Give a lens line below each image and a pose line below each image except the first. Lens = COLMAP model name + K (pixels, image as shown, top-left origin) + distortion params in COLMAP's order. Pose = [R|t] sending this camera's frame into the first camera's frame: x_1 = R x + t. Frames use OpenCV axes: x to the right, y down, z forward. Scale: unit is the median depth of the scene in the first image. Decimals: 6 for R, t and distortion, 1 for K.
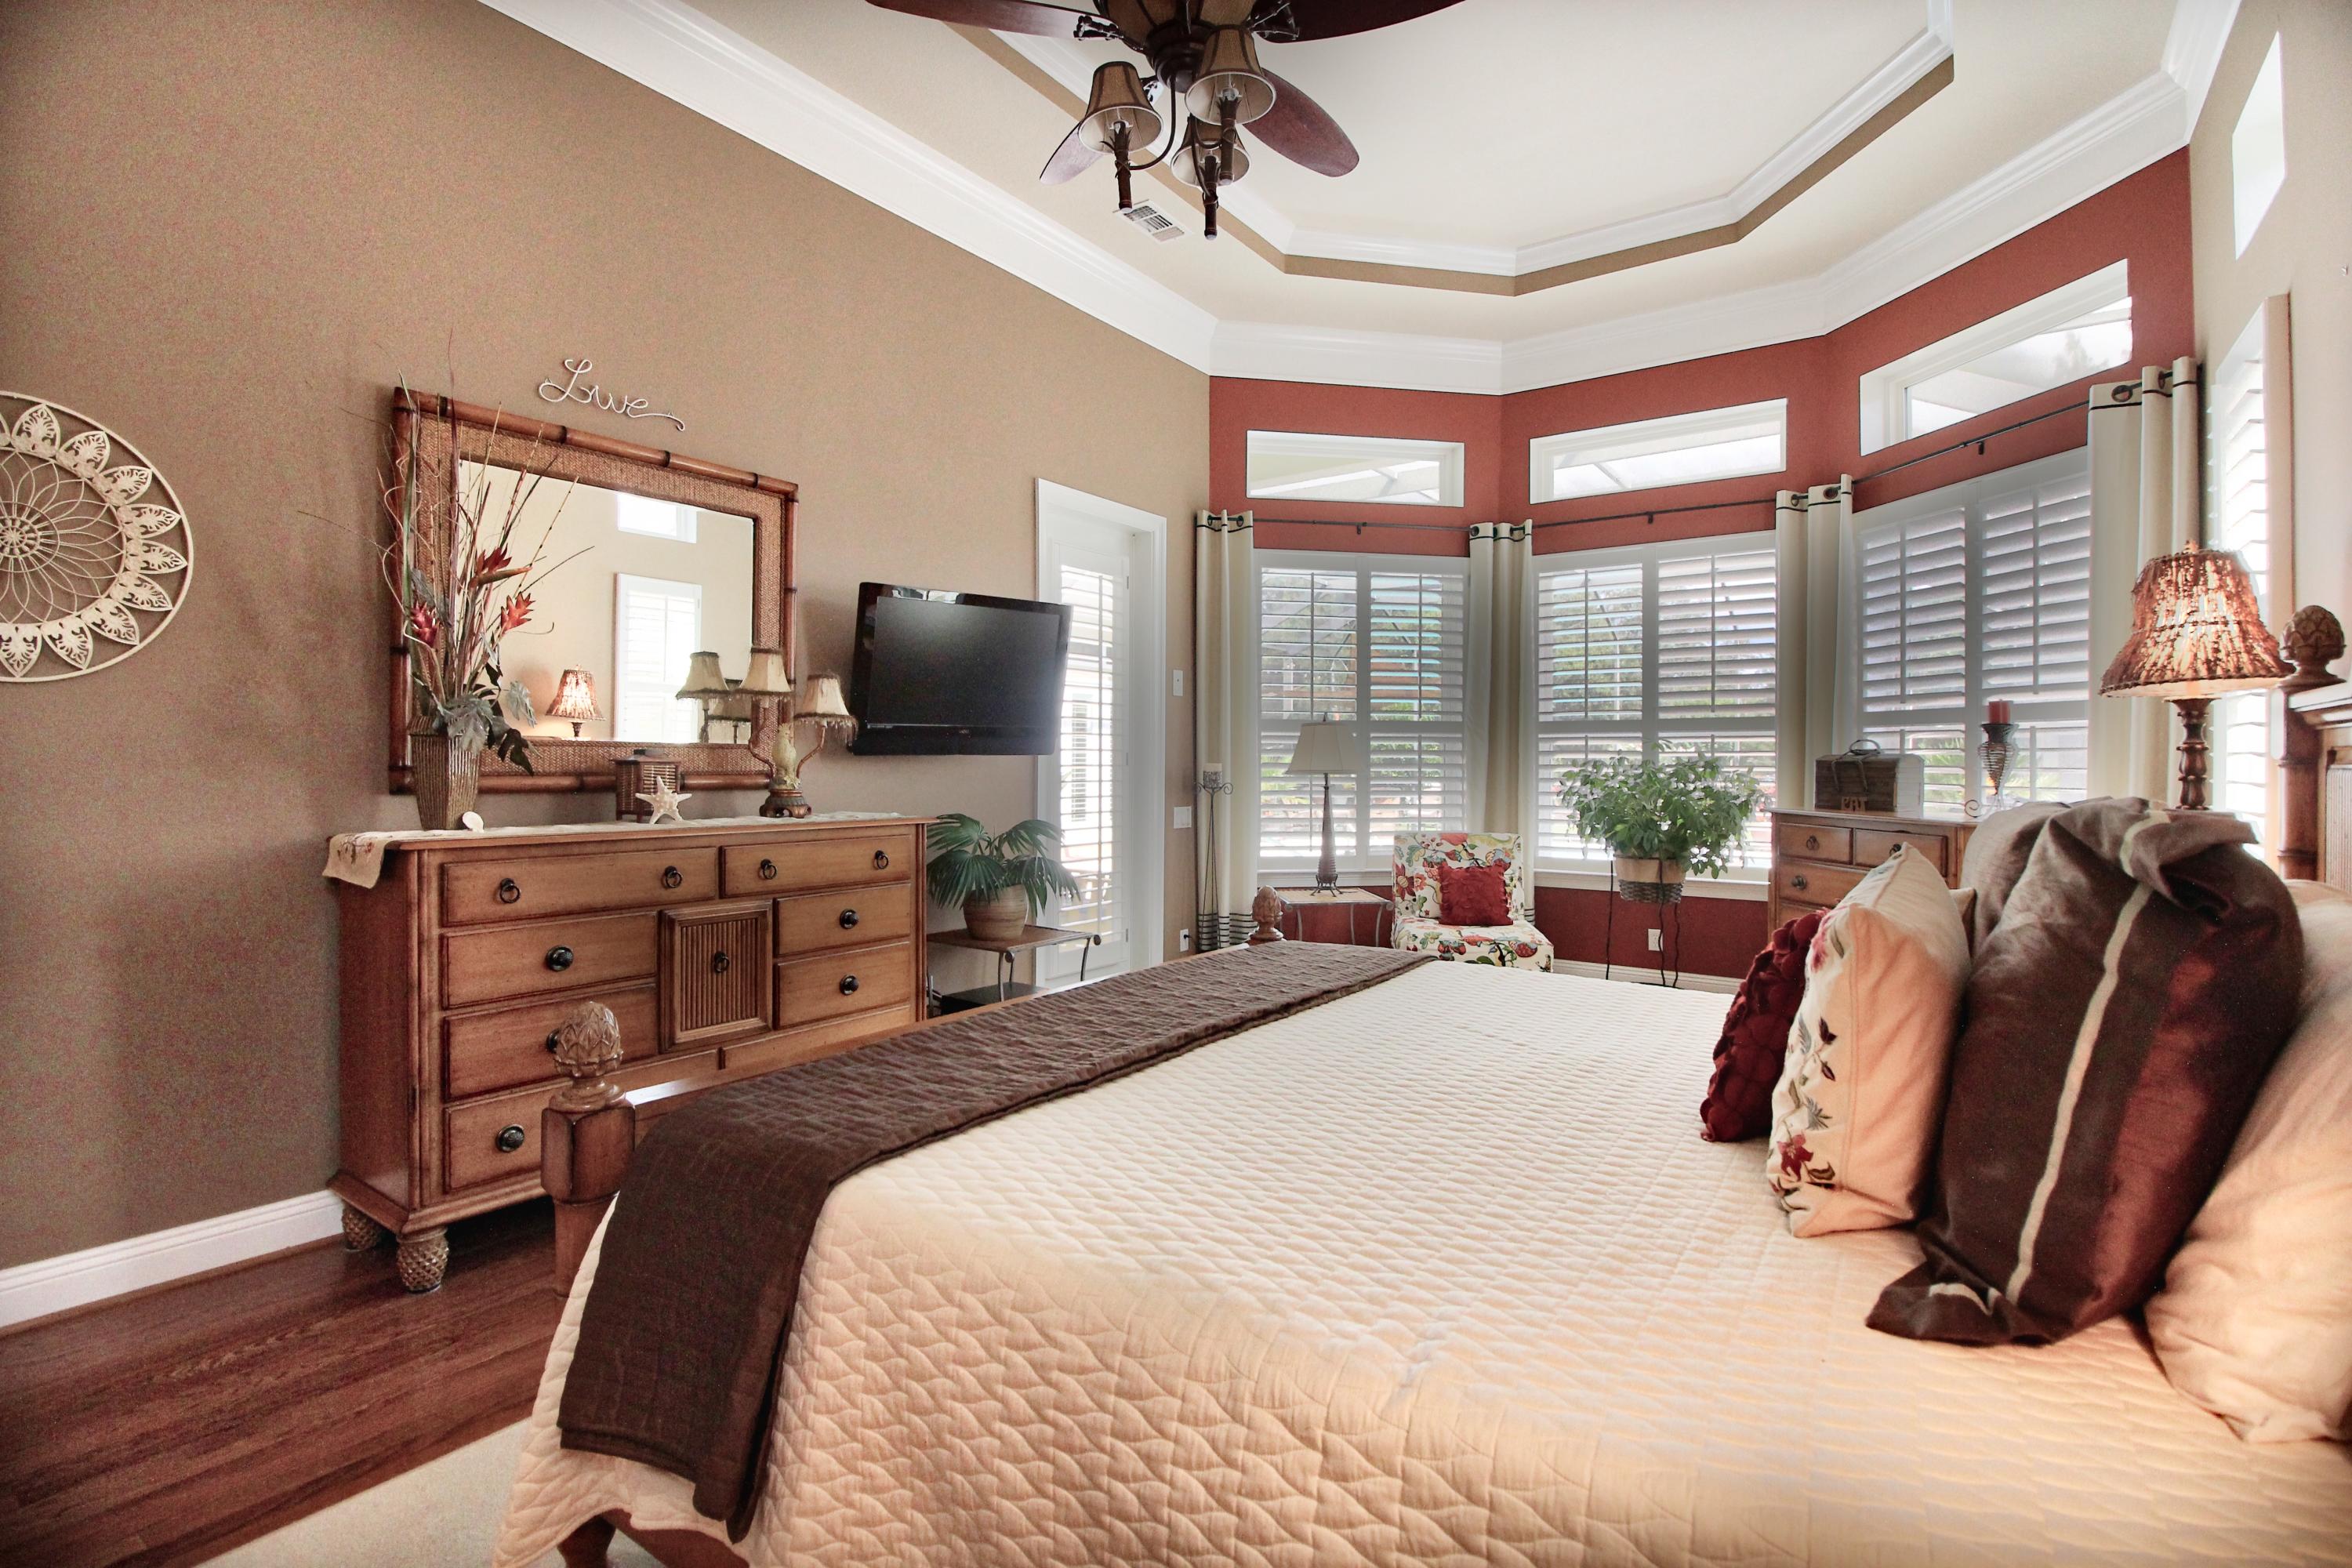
lens RADIAL K [[1083.5, 0, 1167.1], [0, 1083.5, 765.5], [0, 0, 1]] dist [0.001849, -0.015193]
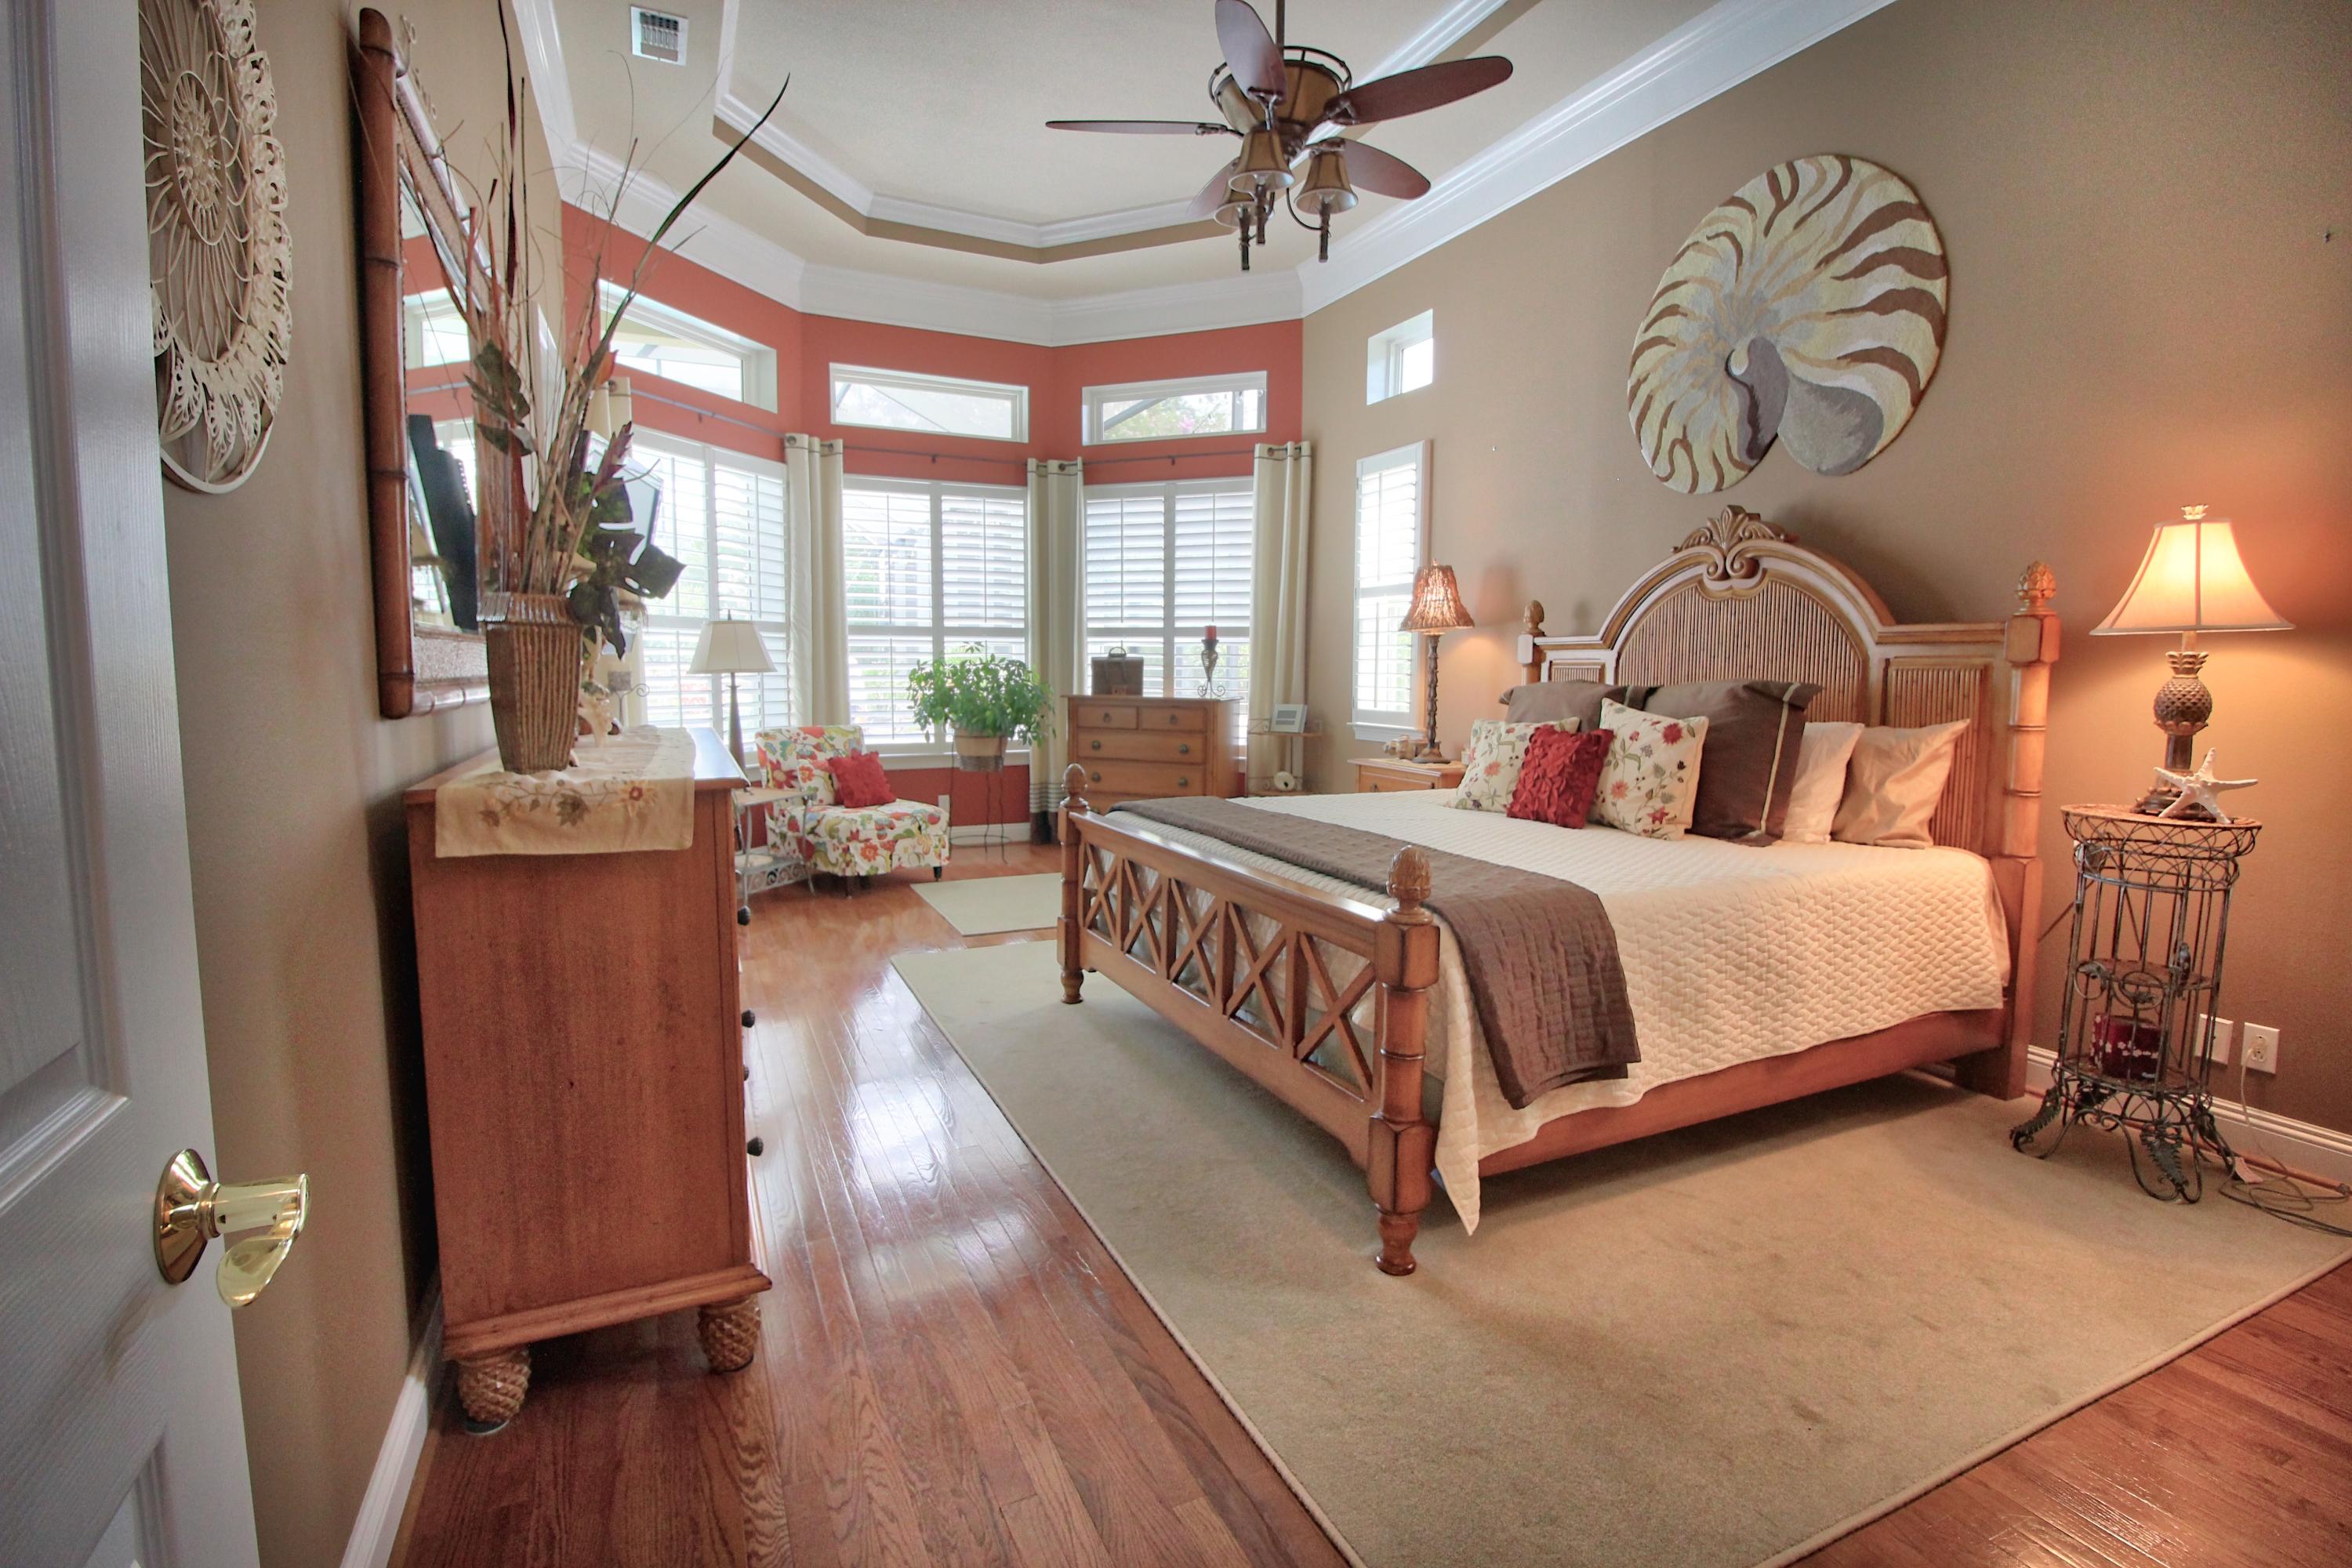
lens RADIAL K [[1083.5, 0, 1167.1], [0, 1083.5, 765.5], [0, 0, 1]] dist [0.001849, -0.015193]
pose [[0.490529, -0.084344, 0.867333, -0.543617], [-0.001707, 0.995210, 0.097745, -0.006186], [-0.871423, -0.049428, 0.488036, 0.176491]]
